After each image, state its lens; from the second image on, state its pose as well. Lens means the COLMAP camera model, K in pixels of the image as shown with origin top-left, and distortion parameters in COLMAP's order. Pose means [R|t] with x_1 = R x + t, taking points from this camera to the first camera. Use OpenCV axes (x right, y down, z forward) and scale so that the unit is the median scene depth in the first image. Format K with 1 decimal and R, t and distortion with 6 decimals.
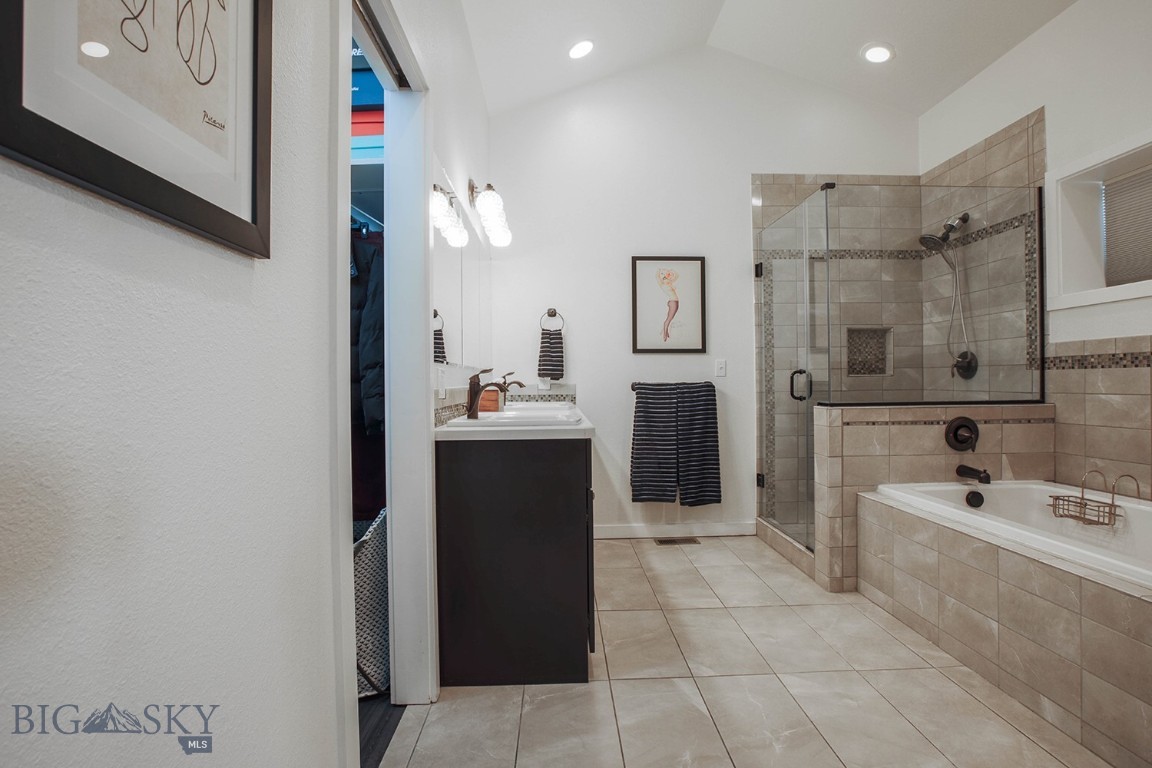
lens RADIAL K [[558.6, 0, 575.9], [0, 558.6, 386.3], [0, 0, 1]] dist [-0.057795, 0.026272]
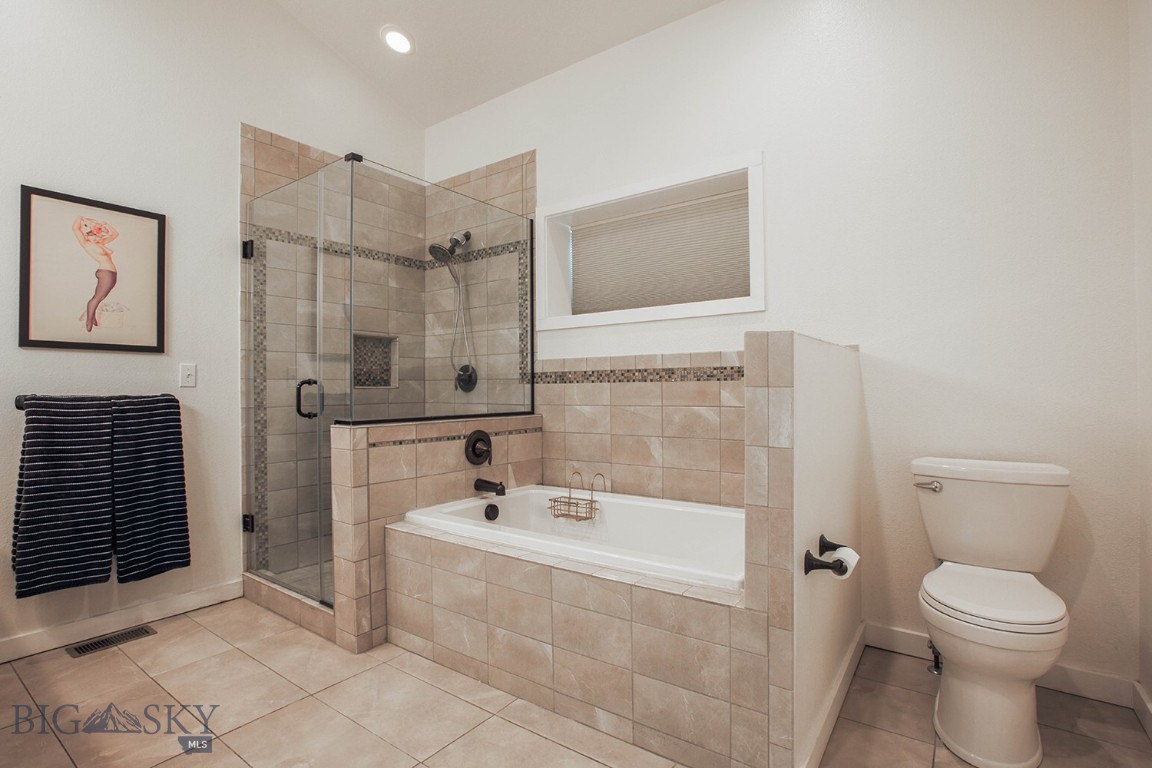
lens RADIAL K [[558.6, 0, 575.9], [0, 558.6, 386.3], [0, 0, 1]] dist [-0.057795, 0.026272]
pose [[0.614944, 0.011550, 0.788486, 0.014771], [0.005332, 0.999809, -0.018804, -0.003121], [-0.788553, 0.015767, 0.614765, 0.203525]]
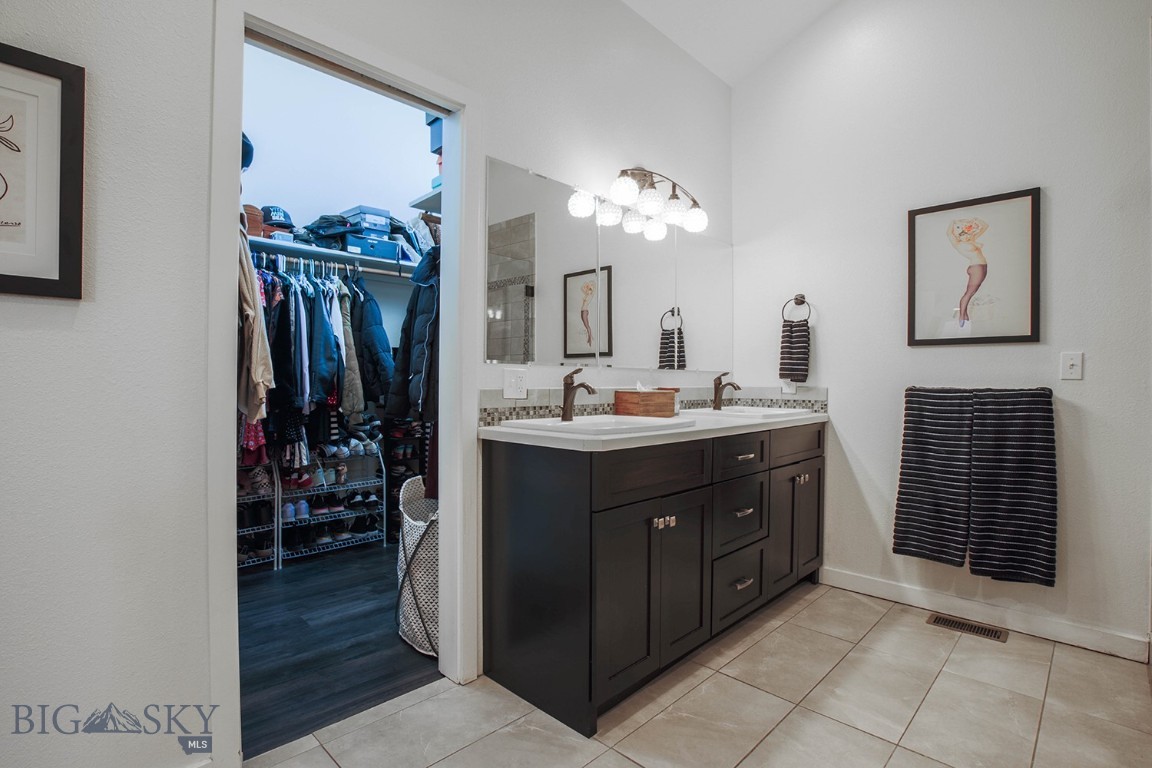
lens RADIAL K [[558.6, 0, 575.9], [0, 558.6, 386.3], [0, 0, 1]] dist [-0.057795, 0.026272]
pose [[0.691576, 0.017120, -0.722101, 0.367183], [-0.016483, 0.999833, 0.007919, -0.007086], [0.722116, 0.006426, 0.691742, 0.238454]]
